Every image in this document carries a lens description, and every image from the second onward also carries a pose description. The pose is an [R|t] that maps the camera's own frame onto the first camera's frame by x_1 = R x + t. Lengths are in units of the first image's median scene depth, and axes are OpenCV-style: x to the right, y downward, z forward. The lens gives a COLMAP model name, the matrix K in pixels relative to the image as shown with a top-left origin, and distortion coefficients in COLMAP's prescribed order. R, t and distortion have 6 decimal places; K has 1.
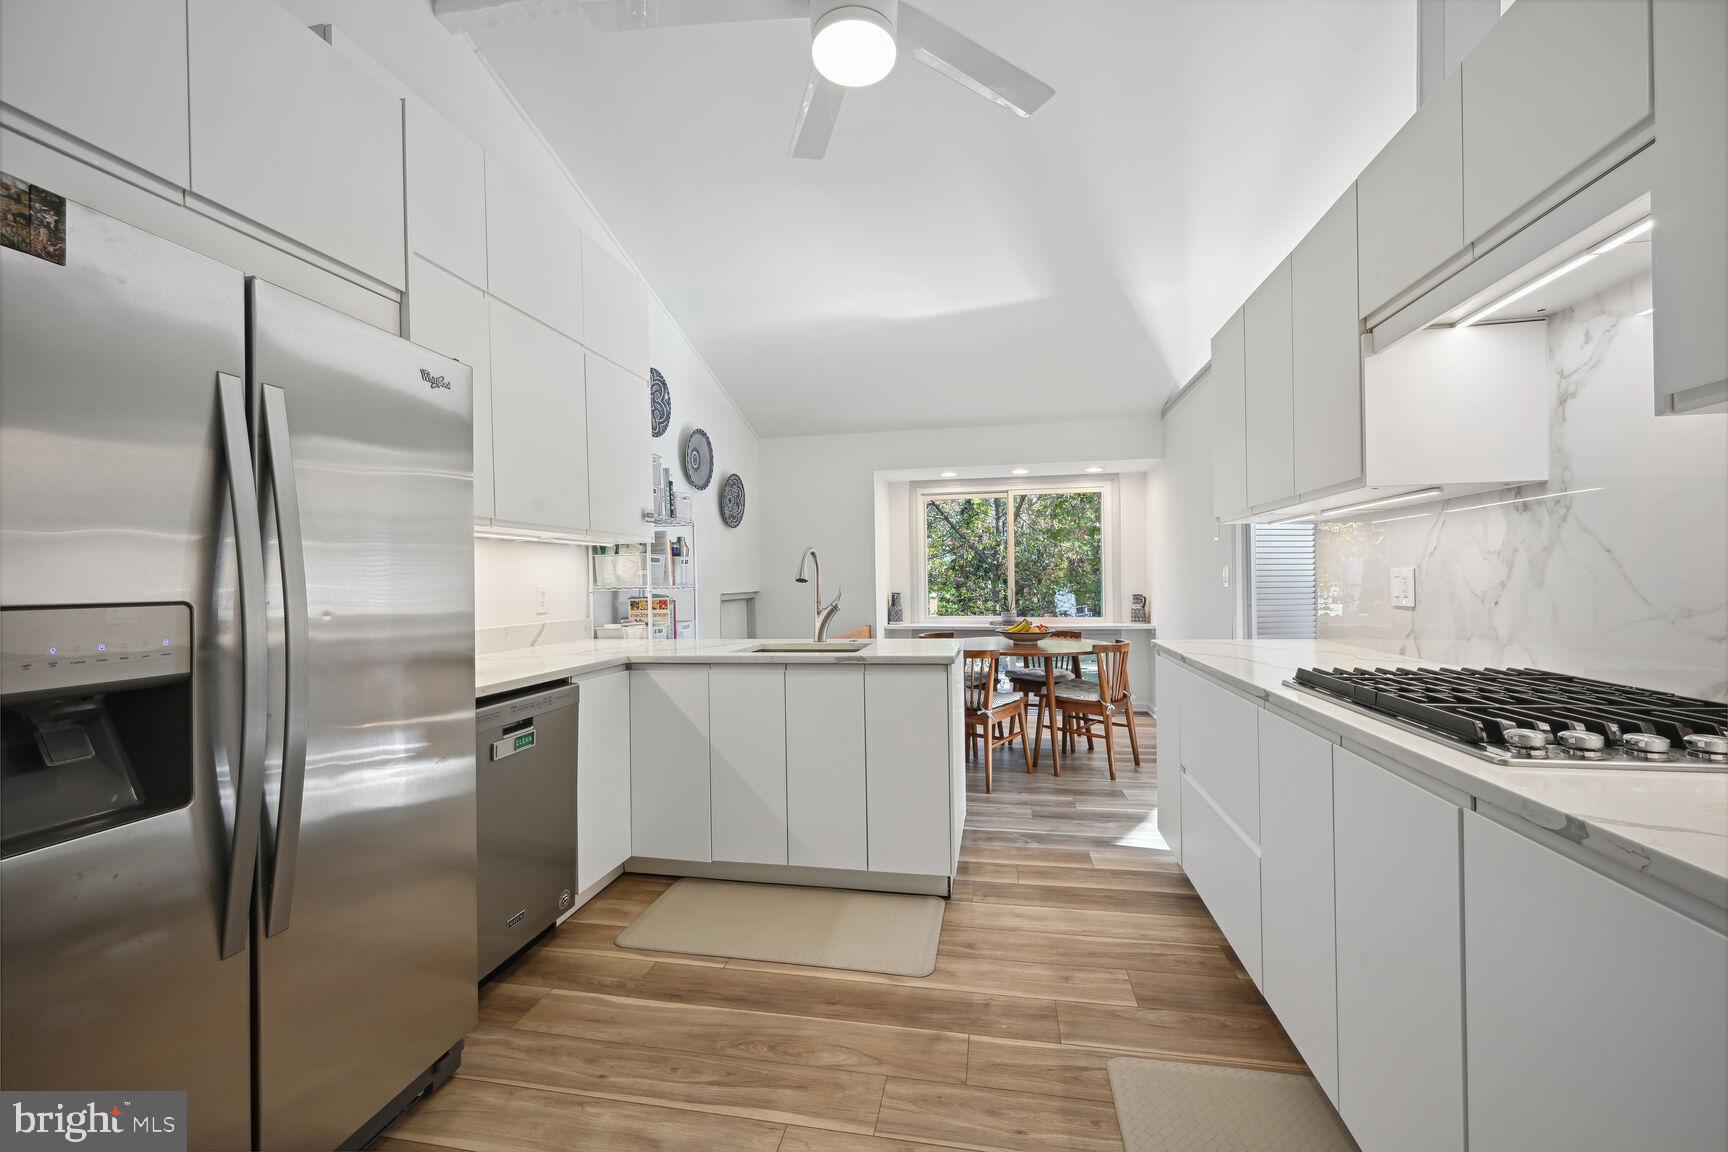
lens RADIAL K [[676.0, 0, 868.9], [0, 676.0, 577.7], [0, 0, 1]] dist [0.000049, -0.000006]
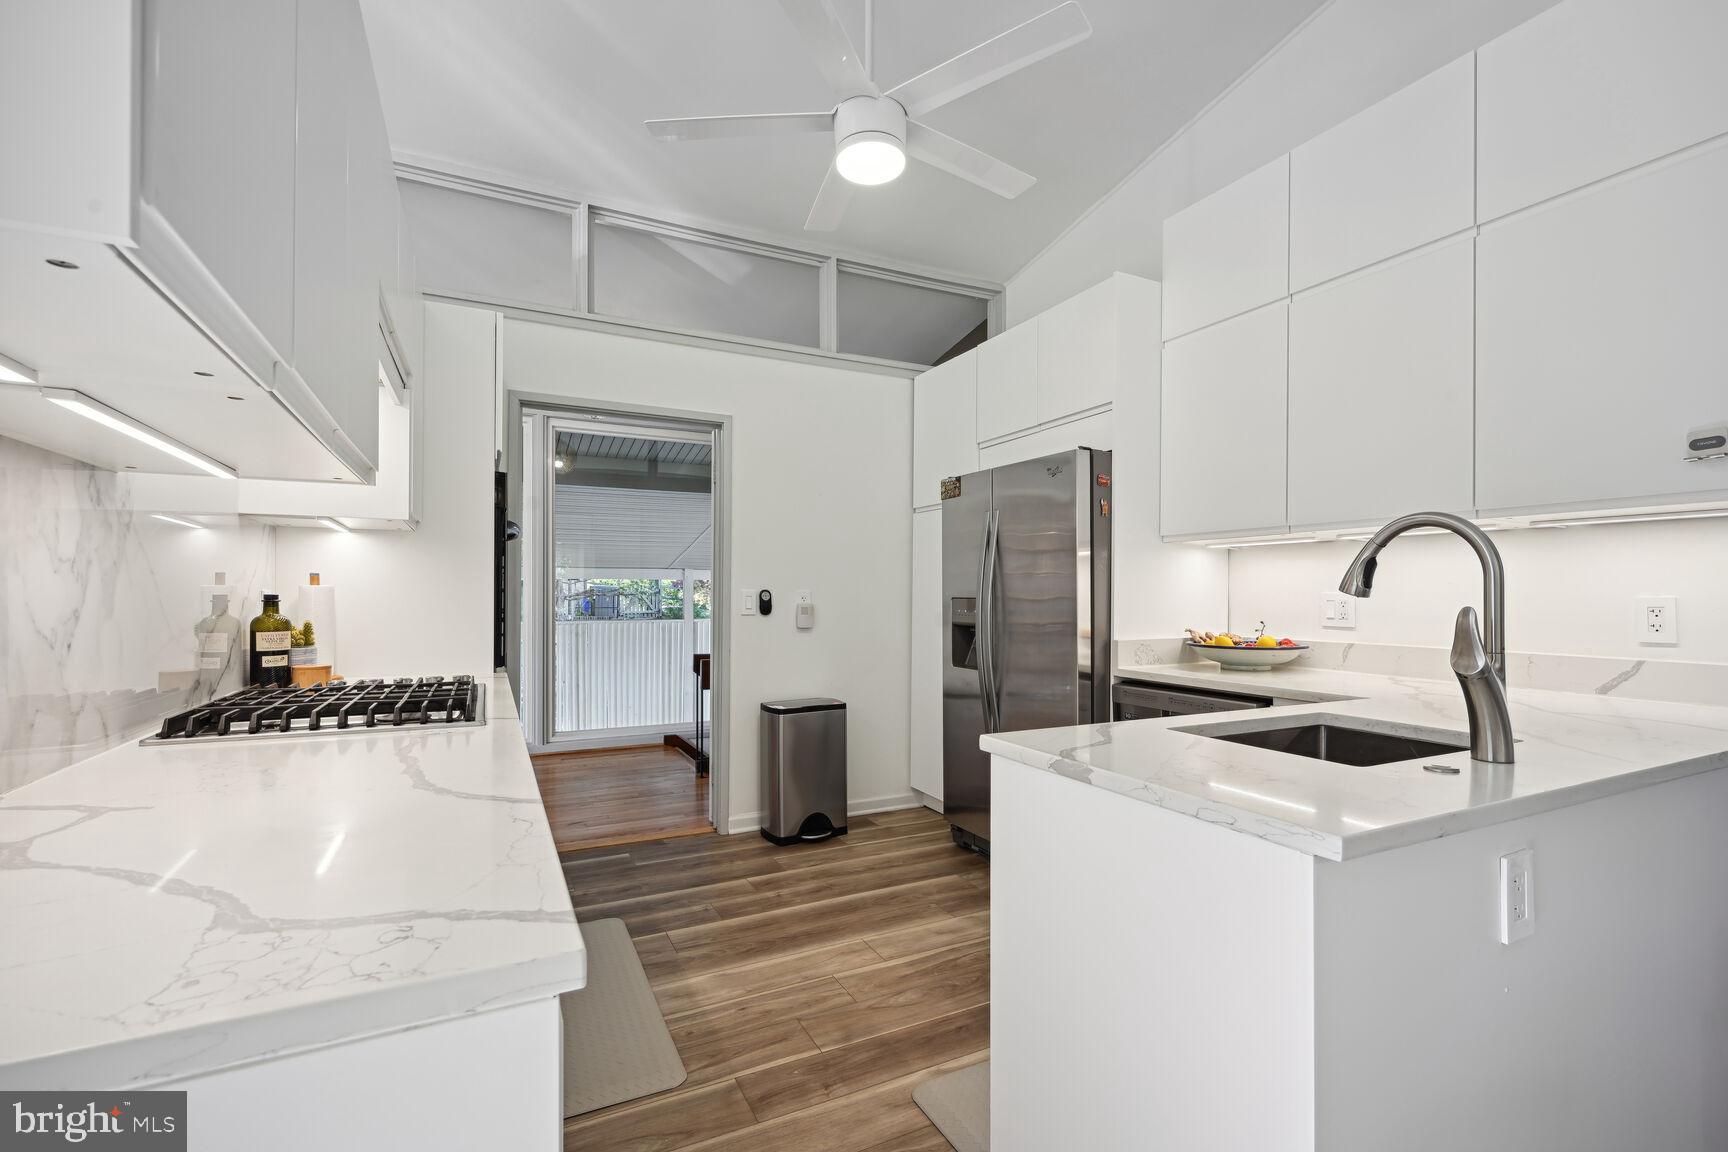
lens RADIAL K [[772.0, 0, 866.0], [0, 772.0, 585.4], [0, 0, 1]] dist [-0.004866, -0.000228]
pose [[-0.795104, 0.008471, -0.606414, 0.792771], [0.010720, 0.999943, -0.000088, -0.007935], [0.606378, -0.006571, -0.795149, 1.984708]]
